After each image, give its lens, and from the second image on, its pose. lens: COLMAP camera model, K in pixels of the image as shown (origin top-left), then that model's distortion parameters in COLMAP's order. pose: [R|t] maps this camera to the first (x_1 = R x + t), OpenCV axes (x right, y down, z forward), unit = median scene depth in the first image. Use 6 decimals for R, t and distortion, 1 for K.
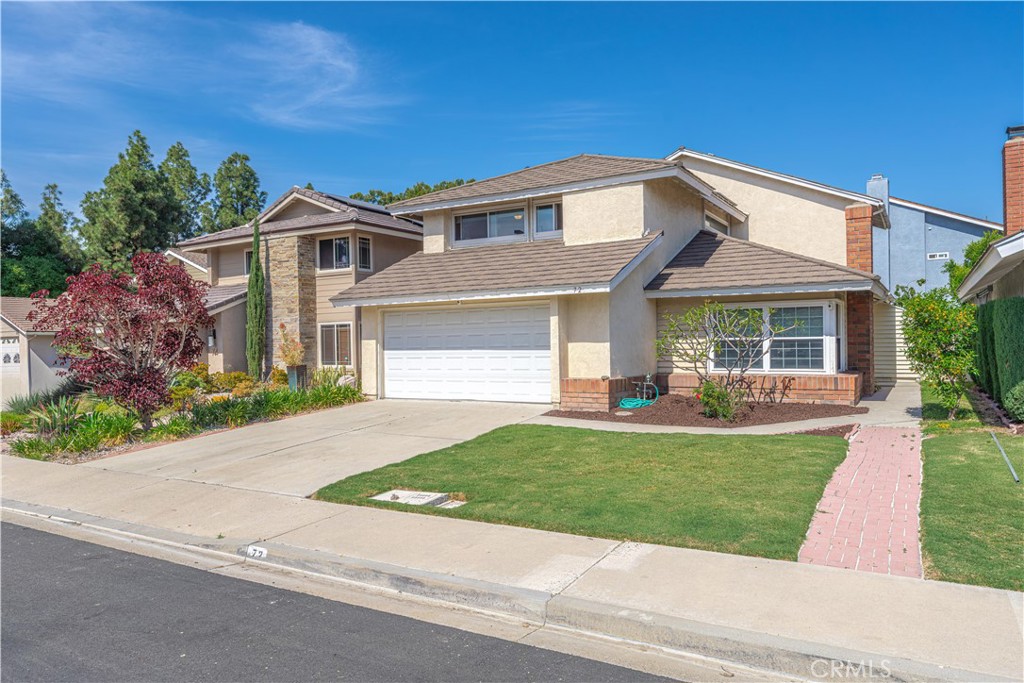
lens RADIAL K [[704.0, 0, 535.4], [0, 704.0, 339.7], [0, 0, 1]] dist [0.001295, 0.001778]
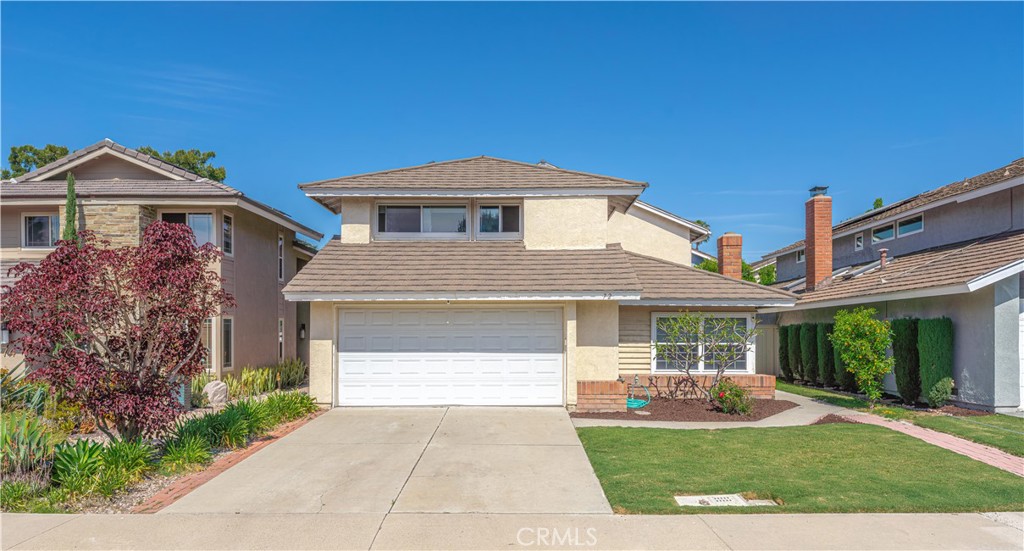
lens RADIAL K [[699.4, 0, 541.3], [0, 699.4, 338.5], [0, 0, 1]] dist [0.004290, 0.000747]
pose [[0.863018, 0.014974, 0.504951, -0.481072], [-0.014817, 0.999881, -0.004328, -0.001810], [-0.504956, -0.003747, 0.863137, 0.133221]]
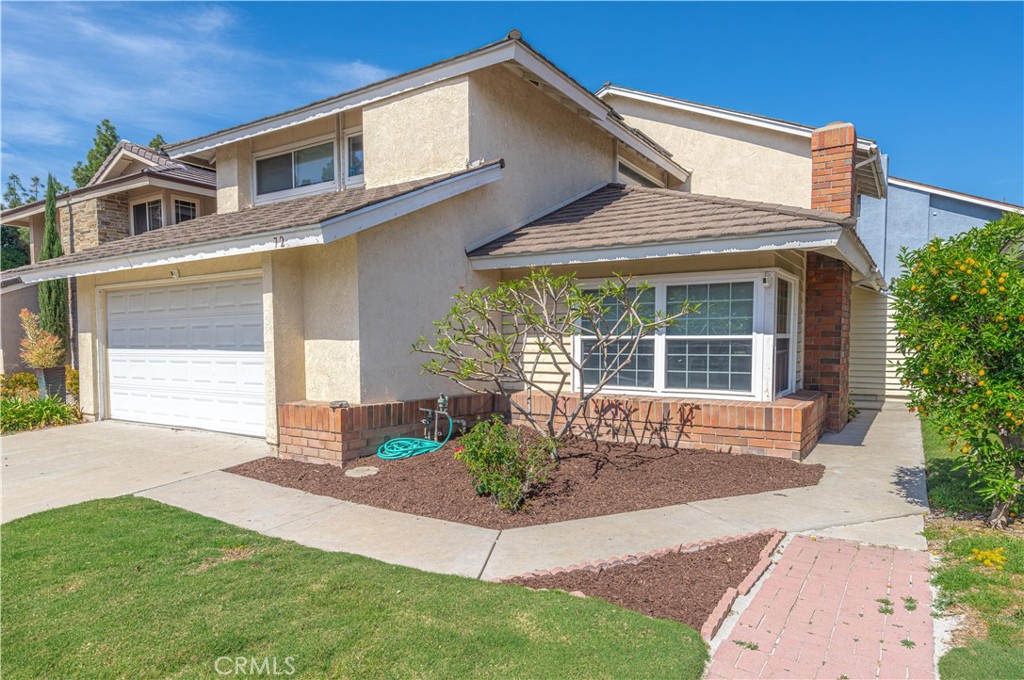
lens RADIAL K [[623.4, 0, 532.0], [0, 623.4, 374.8], [0, 0, 1]] dist [0.001141, -0.000628]
pose [[0.998755, 0.014497, -0.047735, 0.242991], [-0.011703, 0.998231, 0.058294, 0.000612], [0.048496, -0.057663, 0.997158, 0.462856]]
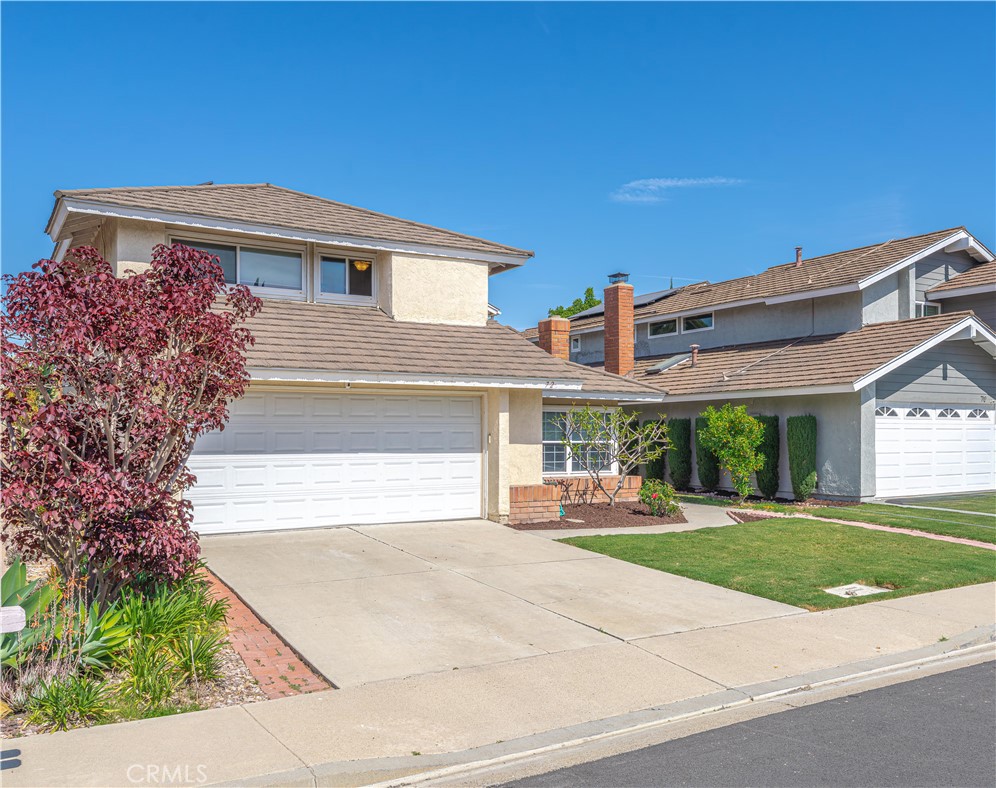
lens RADIAL K [[877.7, 0, 590.6], [0, 877.7, 436.9], [0, 0, 1]] dist [0.005503, 0.001177]
pose [[0.434208, 0.016603, 0.900660, -0.799446], [-0.006640, 0.999862, -0.015231, 0.010071], [-0.900788, 0.000632, 0.434258, 0.415054]]
